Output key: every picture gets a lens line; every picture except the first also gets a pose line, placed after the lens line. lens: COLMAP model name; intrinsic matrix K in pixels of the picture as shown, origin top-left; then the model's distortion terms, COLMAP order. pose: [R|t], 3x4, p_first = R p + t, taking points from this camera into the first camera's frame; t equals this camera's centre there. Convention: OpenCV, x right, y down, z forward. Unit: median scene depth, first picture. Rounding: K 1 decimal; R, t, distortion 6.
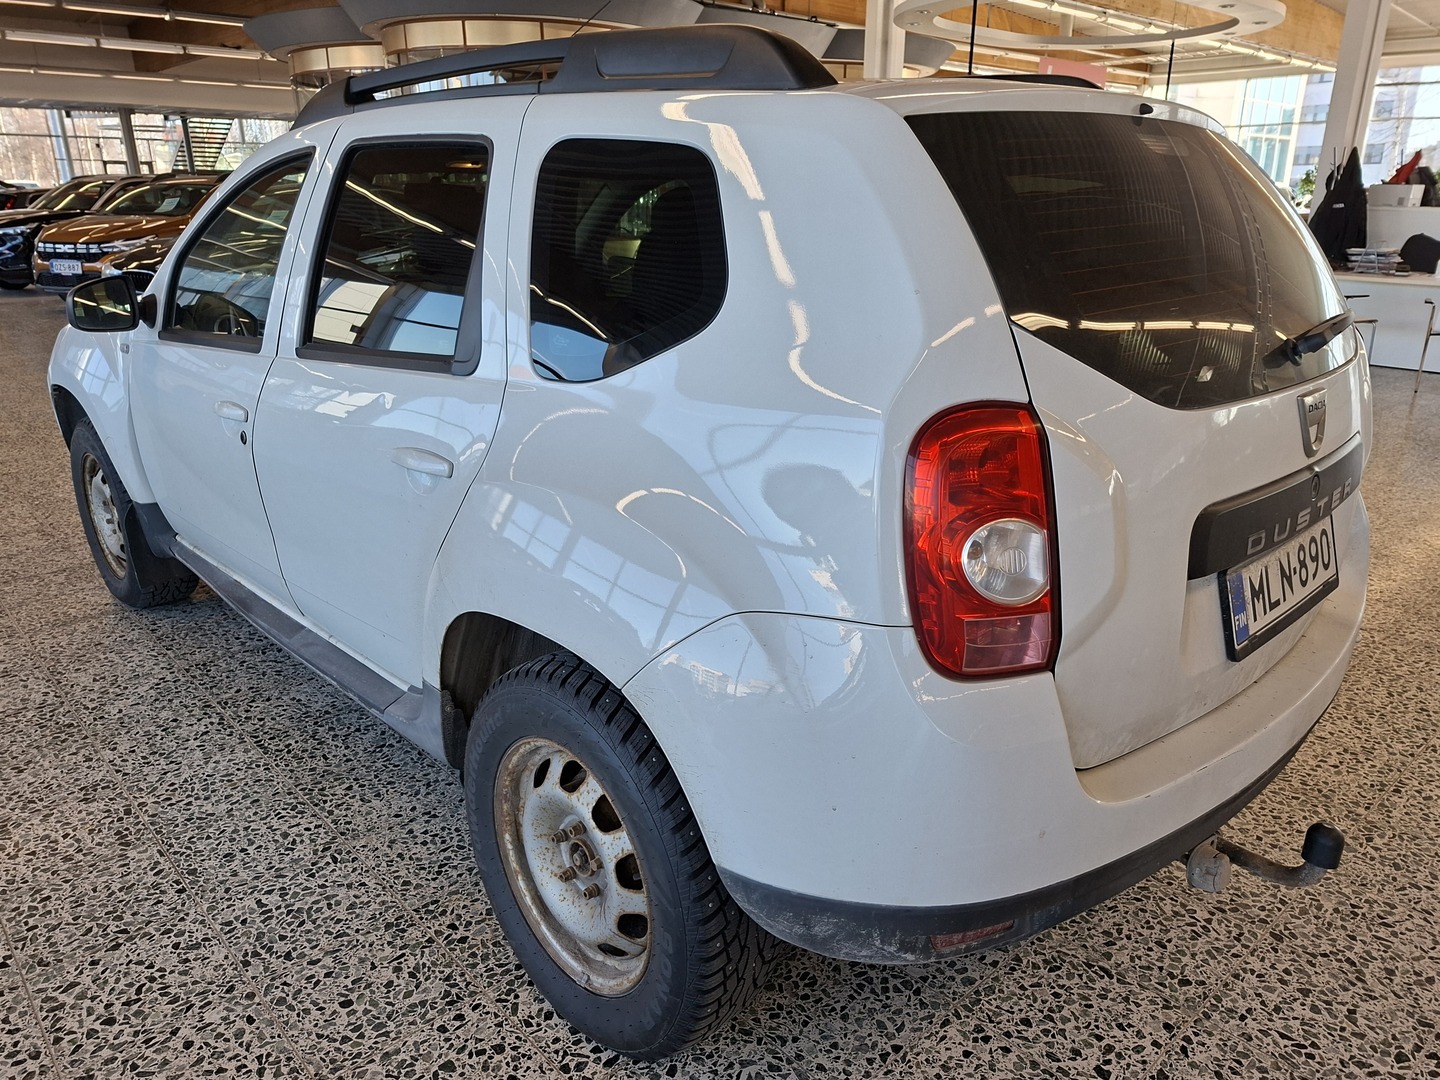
lens RADIAL K [[1023.8, 0, 720.0], [0, 1023.8, 540.0], [0, 0, 1]] dist [0.004948, -0.004770]
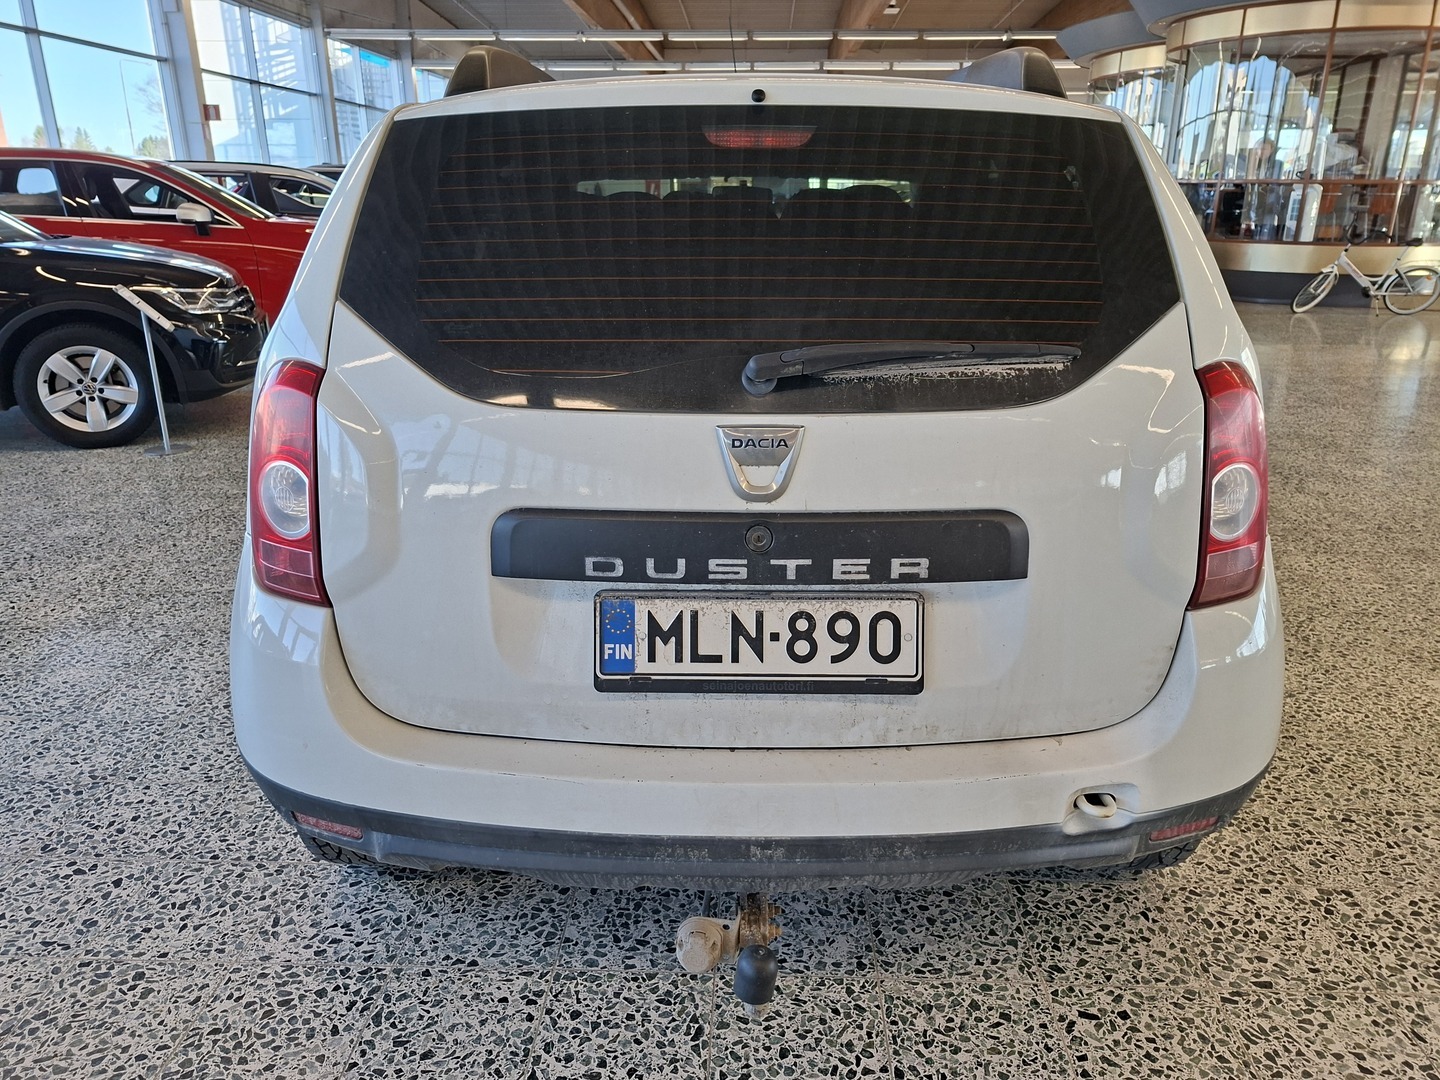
lens RADIAL K [[1037.7, 0, 748.3], [0, 1037.7, 542.1], [0, 0, 1]] dist [0.002488, 0.002084]
pose [[0.711588, 0.225501, -0.665426, 0.957314], [-0.228845, 0.969837, 0.083939, -0.097937], [0.664283, 0.092549, 0.741730, 0.302222]]
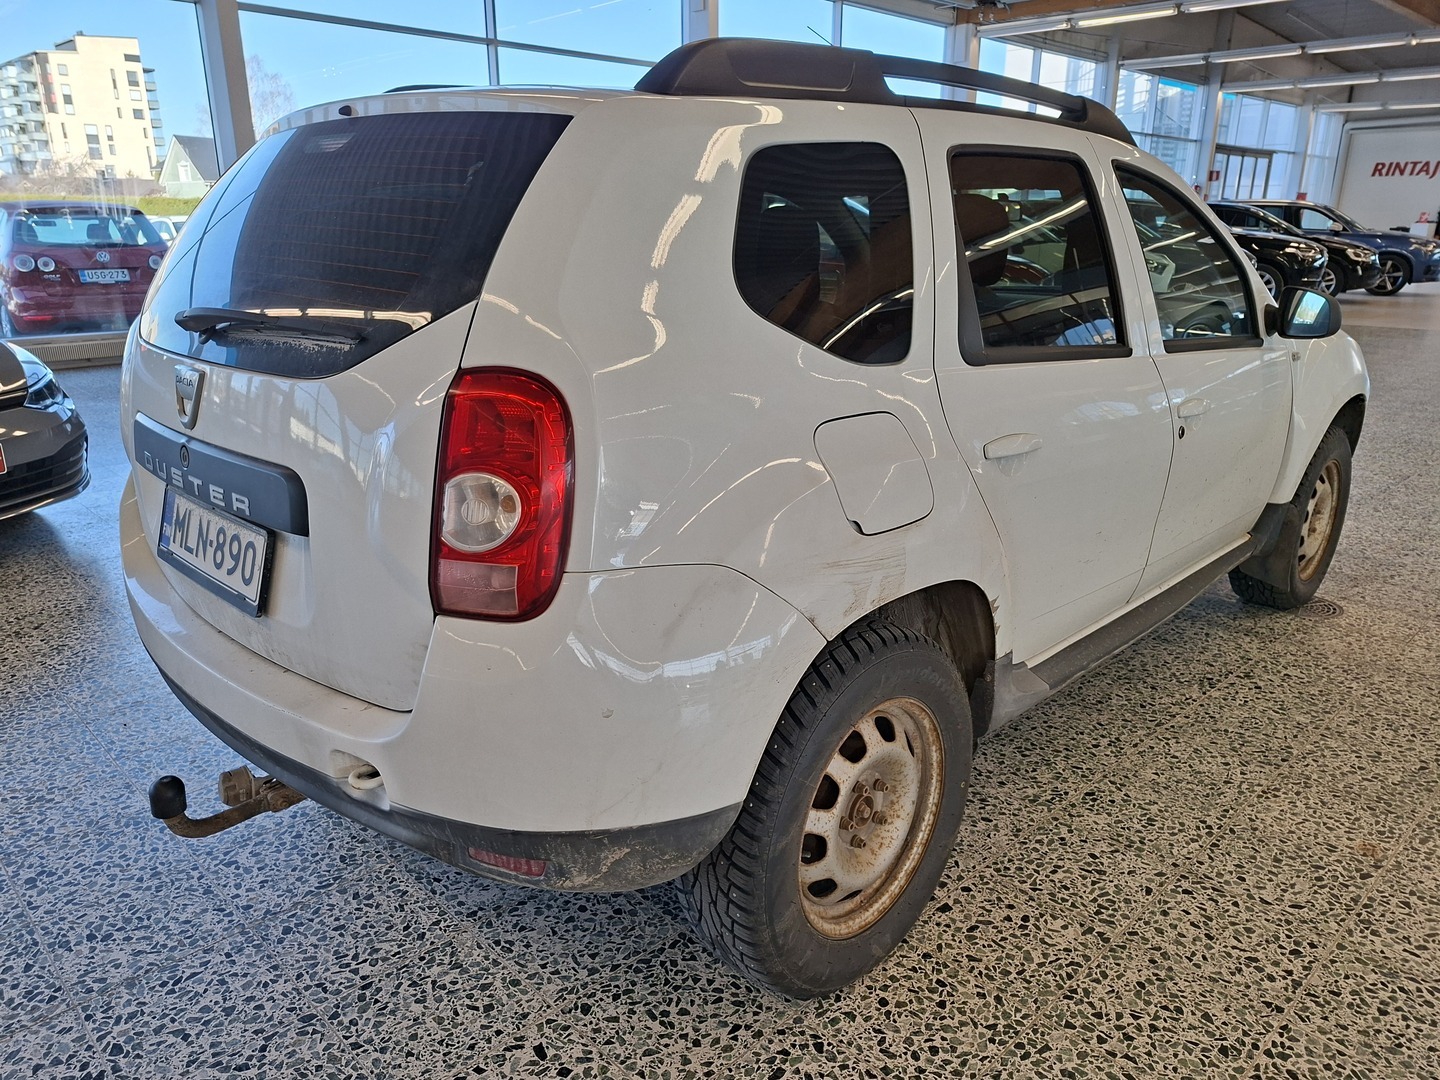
lens RADIAL K [[1037.7, 0, 748.3], [0, 1037.7, 542.1], [0, 0, 1]] dist [0.002488, 0.002084]
pose [[0.035642, 0.296481, -0.954373, 1.396550], [-0.325178, 0.906452, 0.269450, -0.382728], [0.944981, 0.300738, 0.128717, 1.208839]]
